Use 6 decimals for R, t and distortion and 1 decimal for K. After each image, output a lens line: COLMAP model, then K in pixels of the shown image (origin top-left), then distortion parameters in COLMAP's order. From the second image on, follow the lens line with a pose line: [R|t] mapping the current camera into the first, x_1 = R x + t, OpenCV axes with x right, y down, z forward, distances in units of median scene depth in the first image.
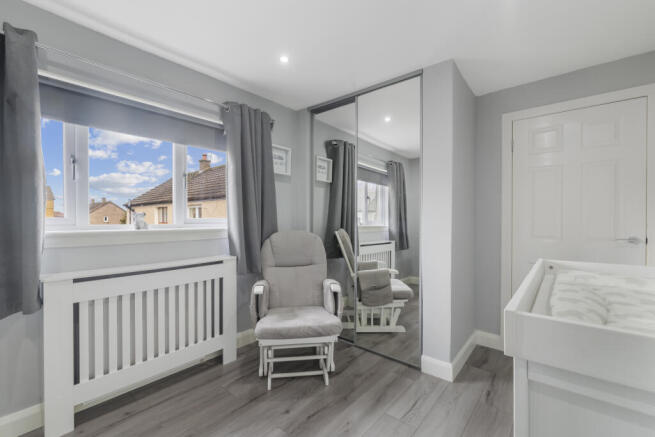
lens RADIAL K [[287.1, 0, 322.8], [0, 287.1, 221.0], [0, 0, 1]] dist [-0.003149, -0.000105]
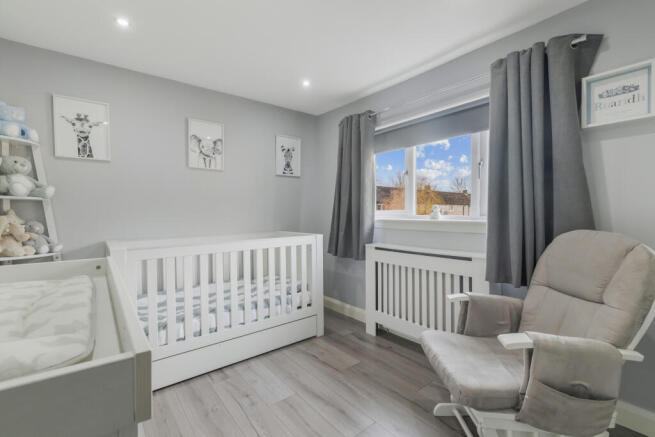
lens RADIAL K [[287.1, 0, 322.9], [0, 287.1, 215.6], [0, 0, 1]] dist [-0.003149, -0.000105]
pose [[-0.197540, 0.017558, -0.980138, 0.721559], [0.006687, 0.999840, 0.016563, -0.010633], [0.980272, -0.003282, -0.197626, 0.885692]]
